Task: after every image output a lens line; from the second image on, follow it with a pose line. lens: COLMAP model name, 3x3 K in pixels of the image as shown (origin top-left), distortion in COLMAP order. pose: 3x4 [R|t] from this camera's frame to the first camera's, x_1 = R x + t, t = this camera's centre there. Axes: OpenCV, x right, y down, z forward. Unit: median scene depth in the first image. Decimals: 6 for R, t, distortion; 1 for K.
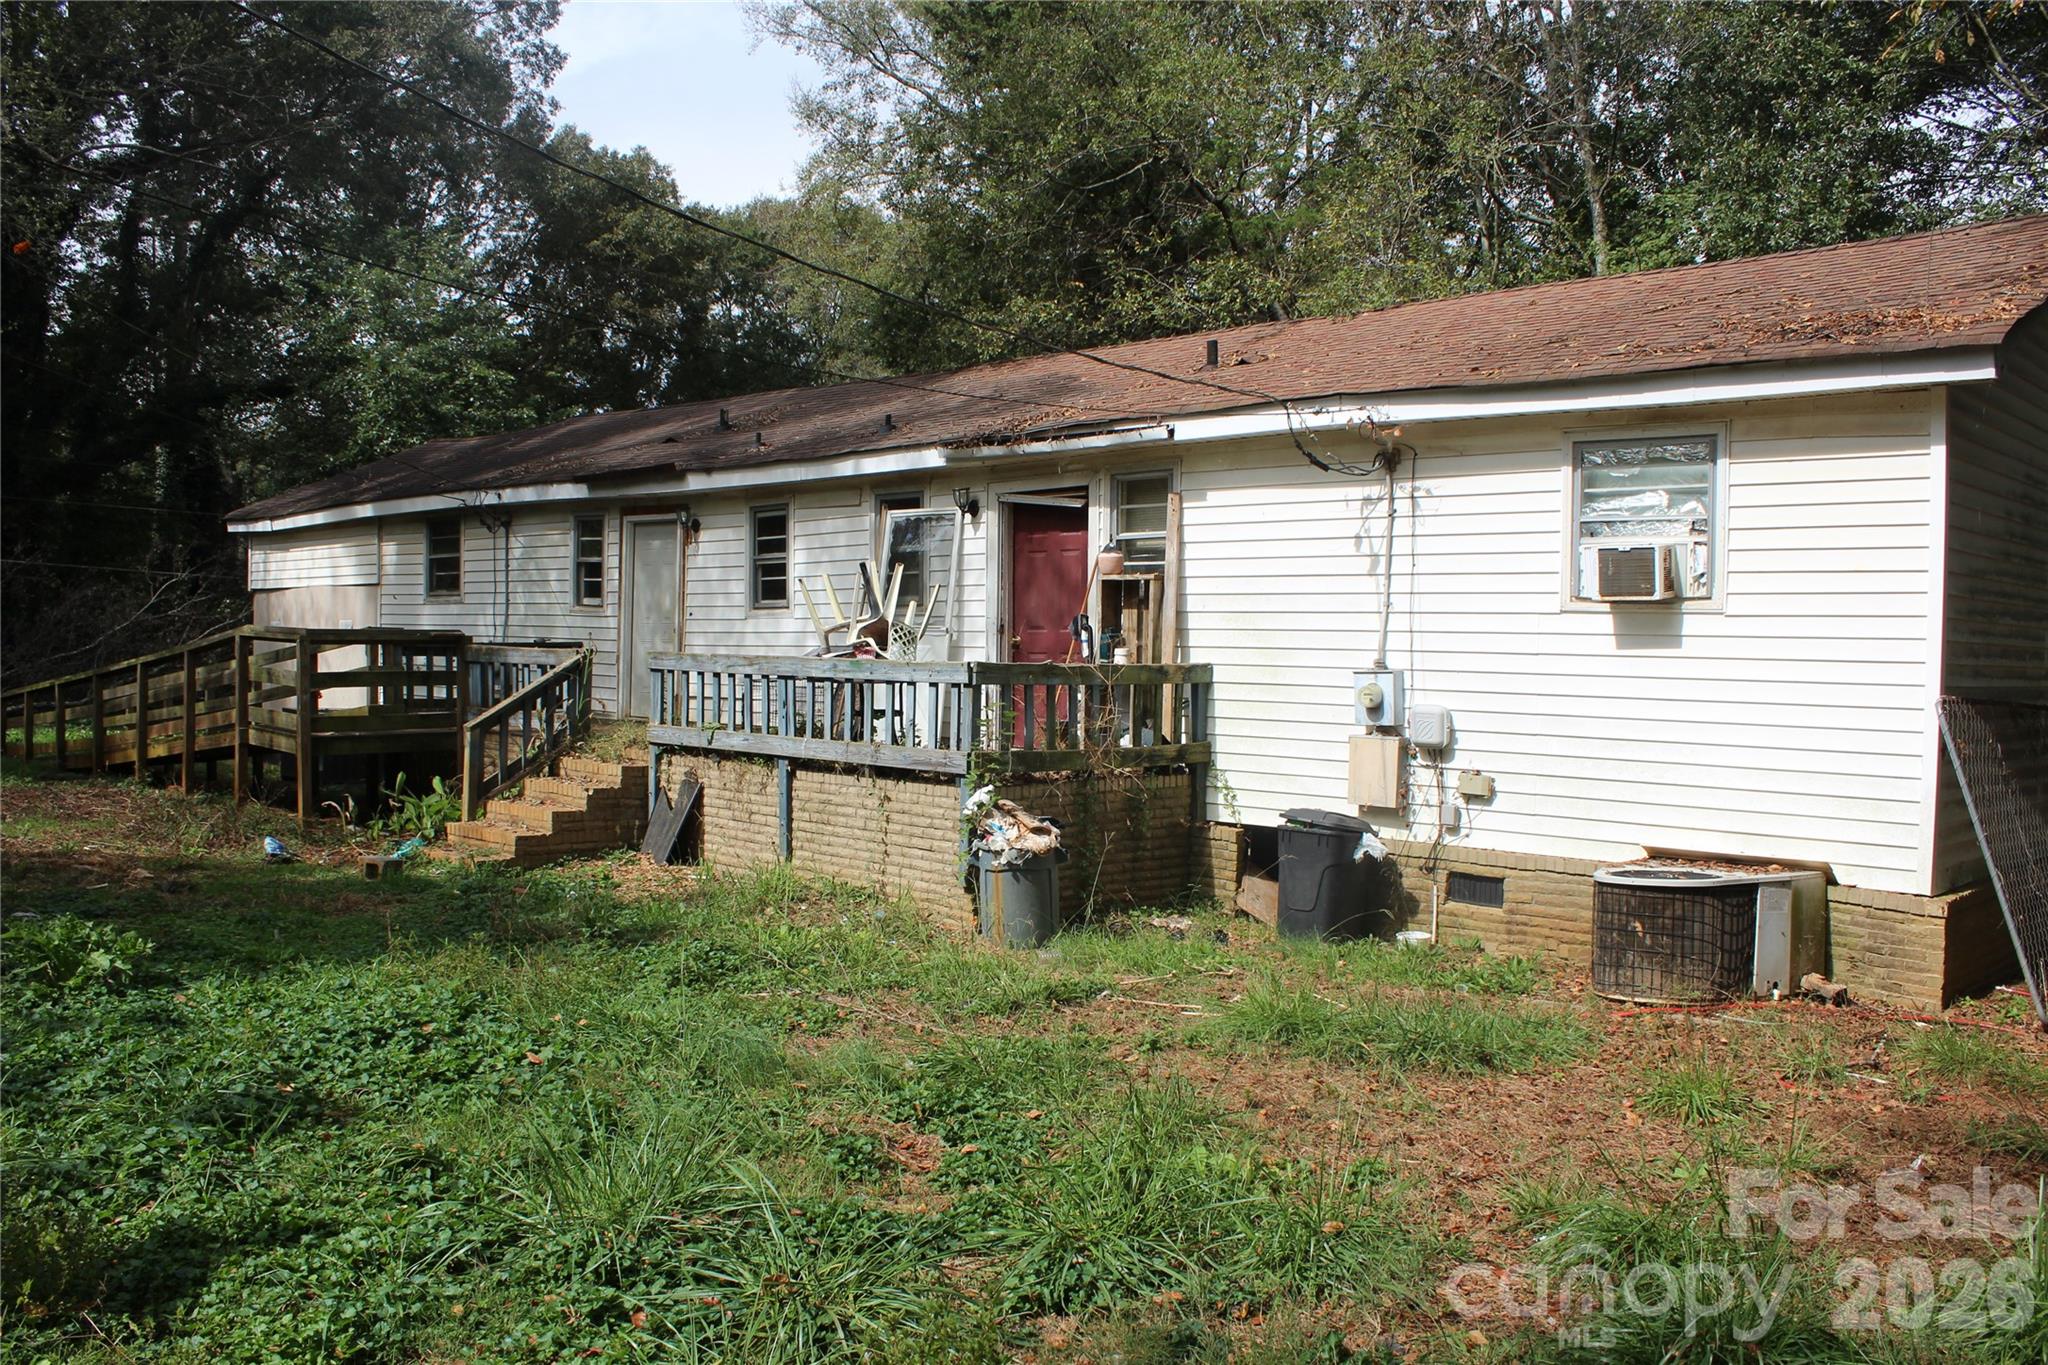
lens RADIAL K [[1691.2, 0, 1014.8], [0, 1691.2, 693.7], [0, 0, 1]] dist [-0.176189, 0.157042]
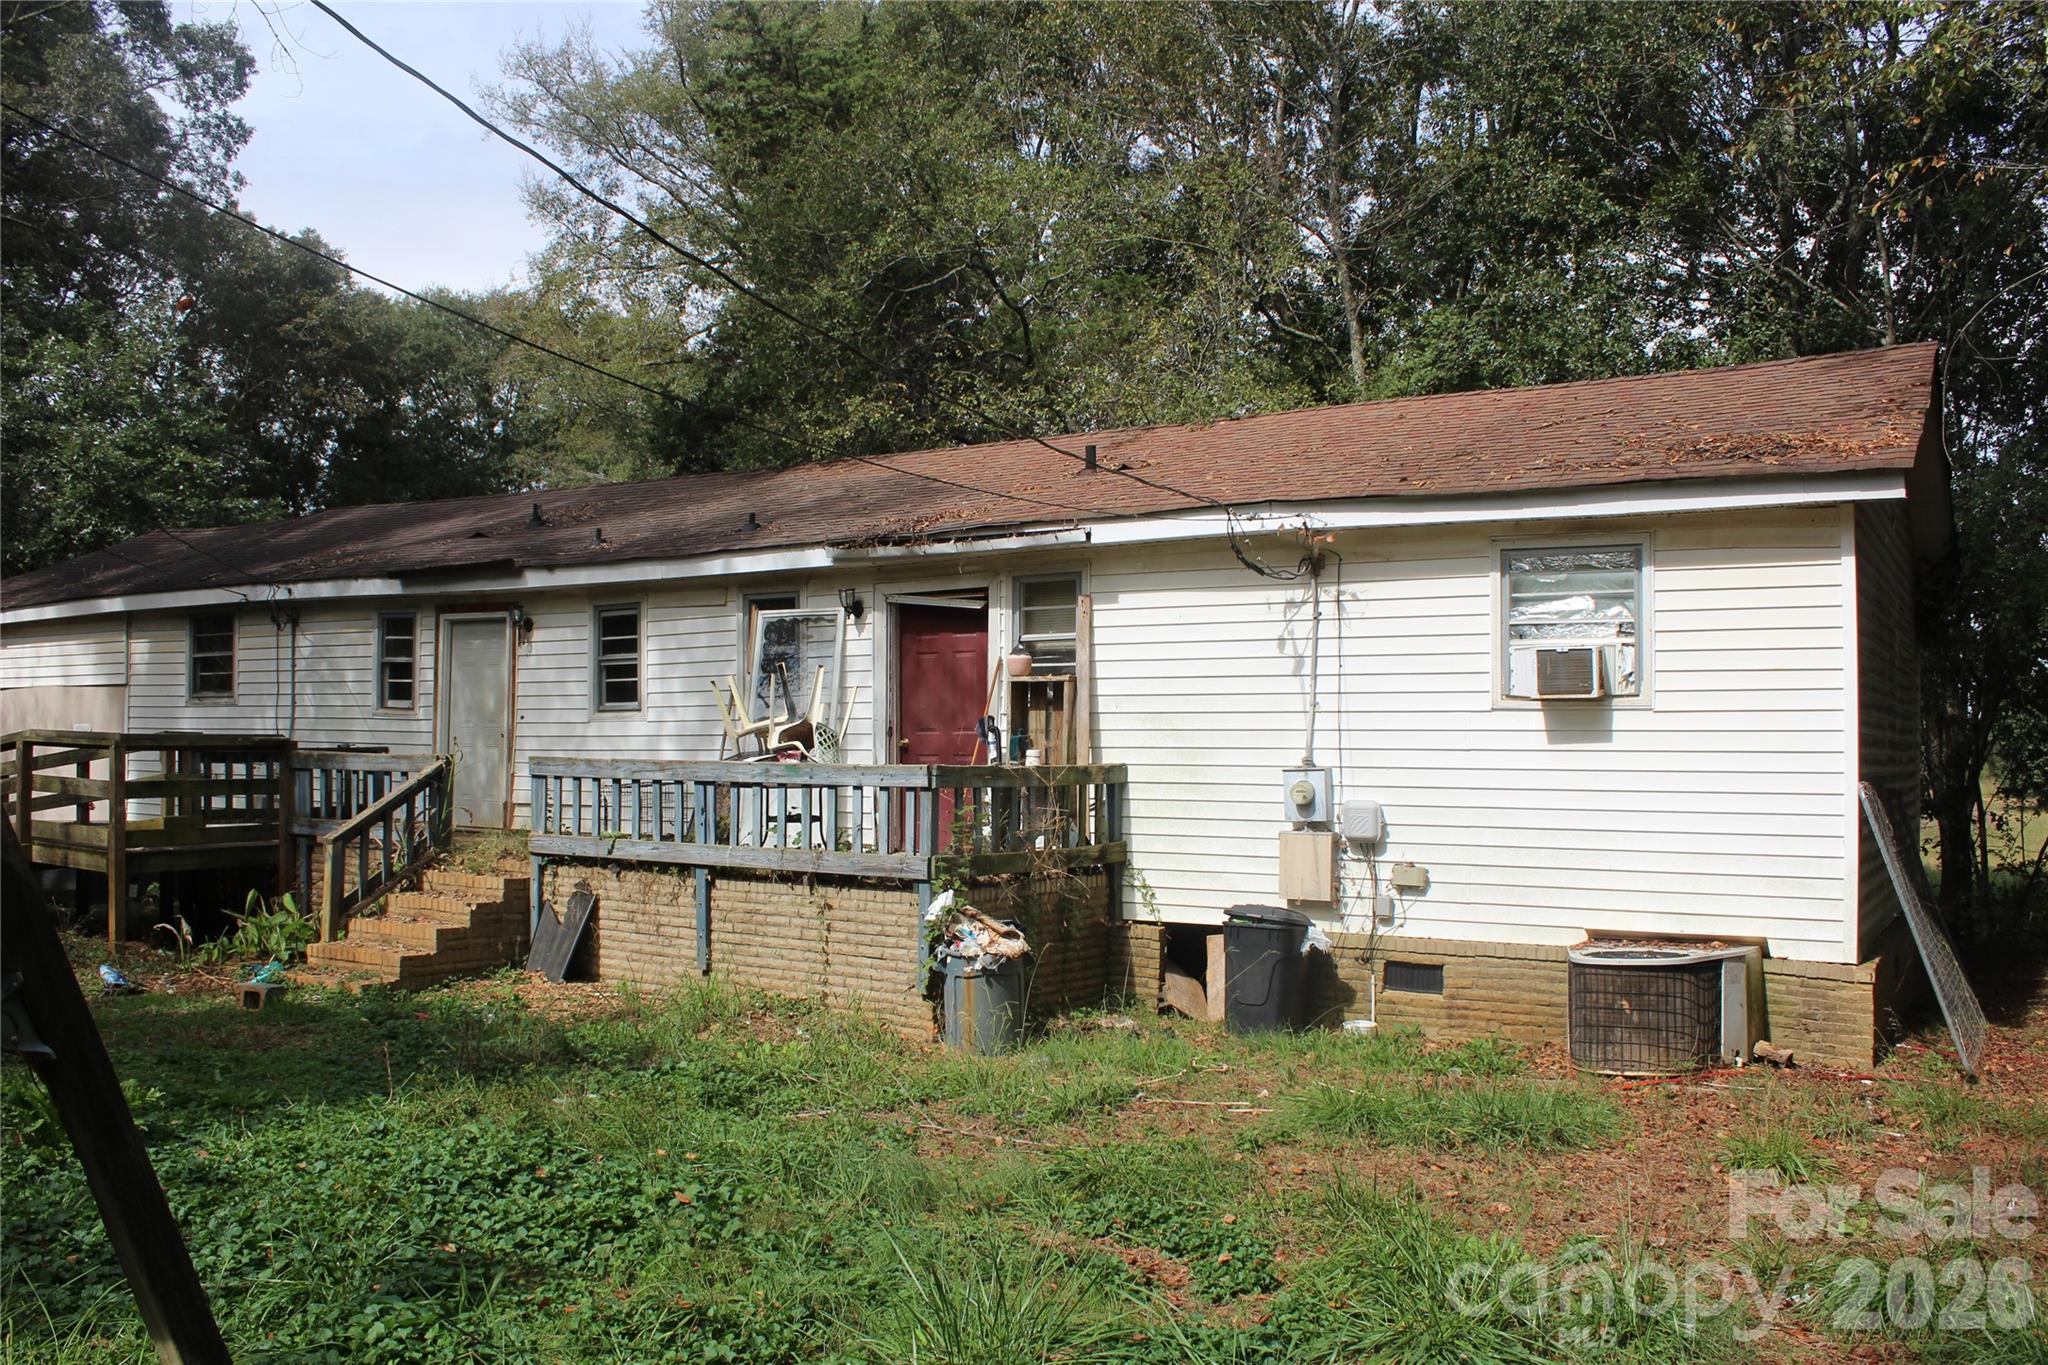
lens RADIAL K [[1691.2, 0, 1014.8], [0, 1691.2, 693.7], [0, 0, 1]] dist [-0.176189, 0.157042]
pose [[0.977962, -0.003087, 0.208758, -0.166444], [0.015438, 0.998223, -0.057562, -0.002656], [-0.208209, 0.059516, 0.976272, 0.023625]]
